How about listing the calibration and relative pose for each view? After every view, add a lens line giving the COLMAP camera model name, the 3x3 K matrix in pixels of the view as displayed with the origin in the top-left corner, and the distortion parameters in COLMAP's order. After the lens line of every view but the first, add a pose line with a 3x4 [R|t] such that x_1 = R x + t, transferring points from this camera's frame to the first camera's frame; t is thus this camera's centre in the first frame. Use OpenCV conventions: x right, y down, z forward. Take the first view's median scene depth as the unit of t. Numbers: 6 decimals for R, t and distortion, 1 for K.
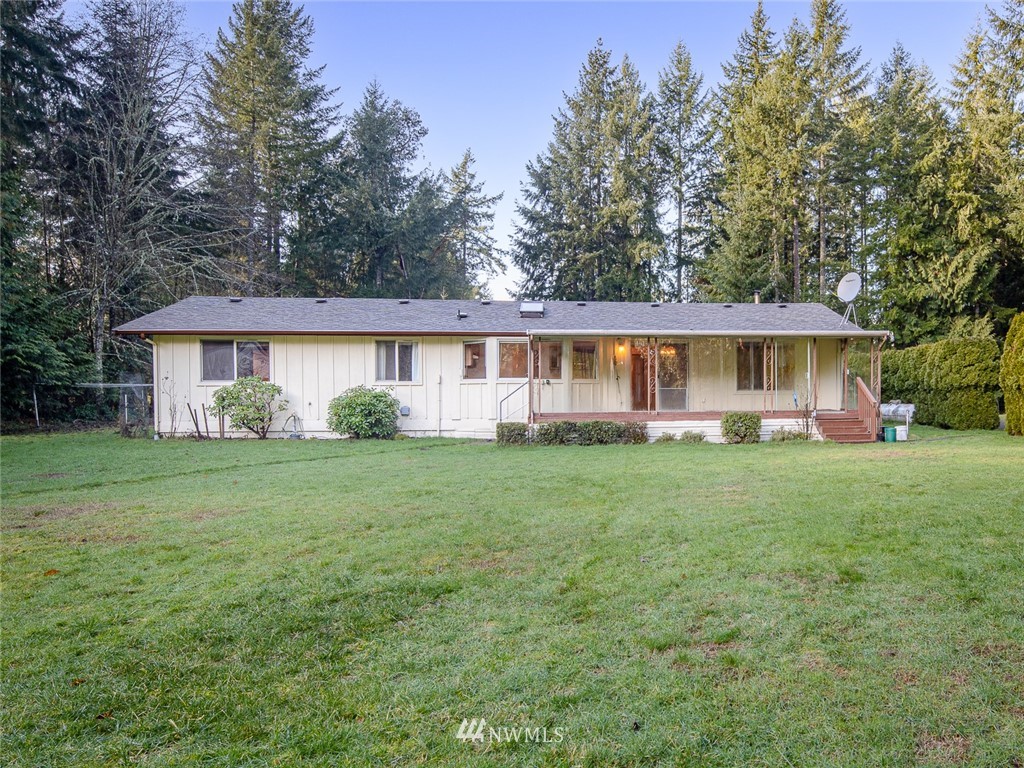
lens RADIAL K [[608.3, 0, 565.4], [0, 608.3, 353.3], [0, 0, 1]] dist [0.002405, -0.000807]
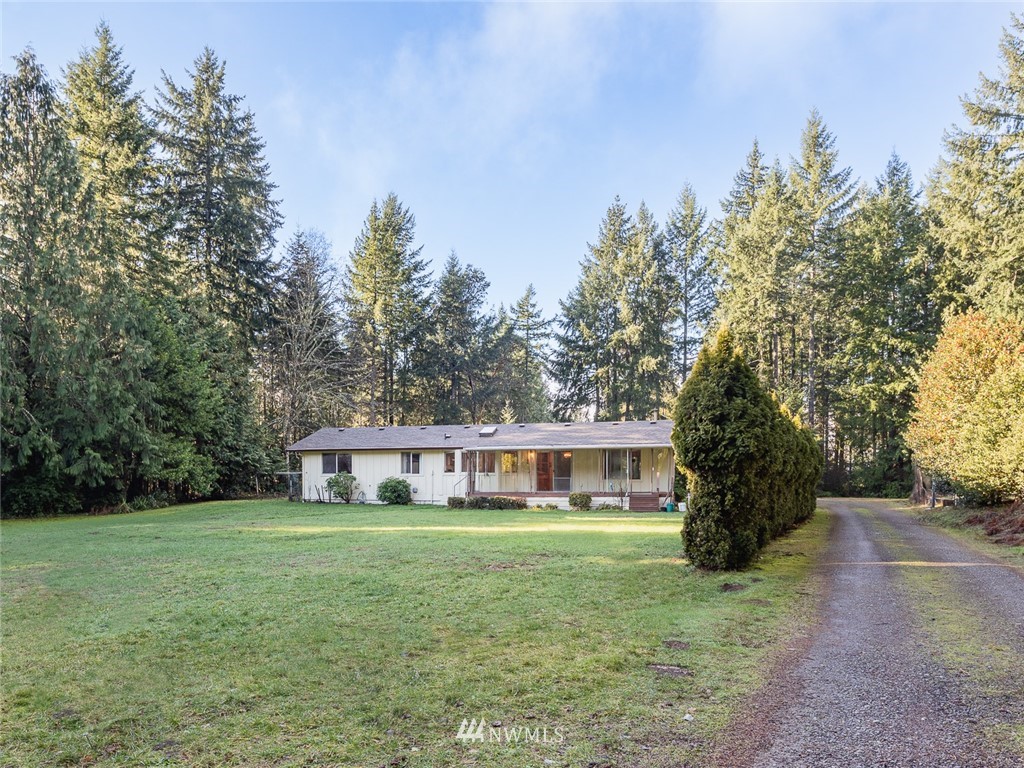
lens RADIAL K [[636.1, 0, 512.0], [0, 636.1, 384.0], [0, 0, 1]] dist [0.008064, 0.001226]
pose [[0.940519, -0.044813, -0.336771, 0.395391], [0.022752, 0.997345, -0.069172, -0.050305], [0.338977, 0.057395, 0.939042, -0.432482]]
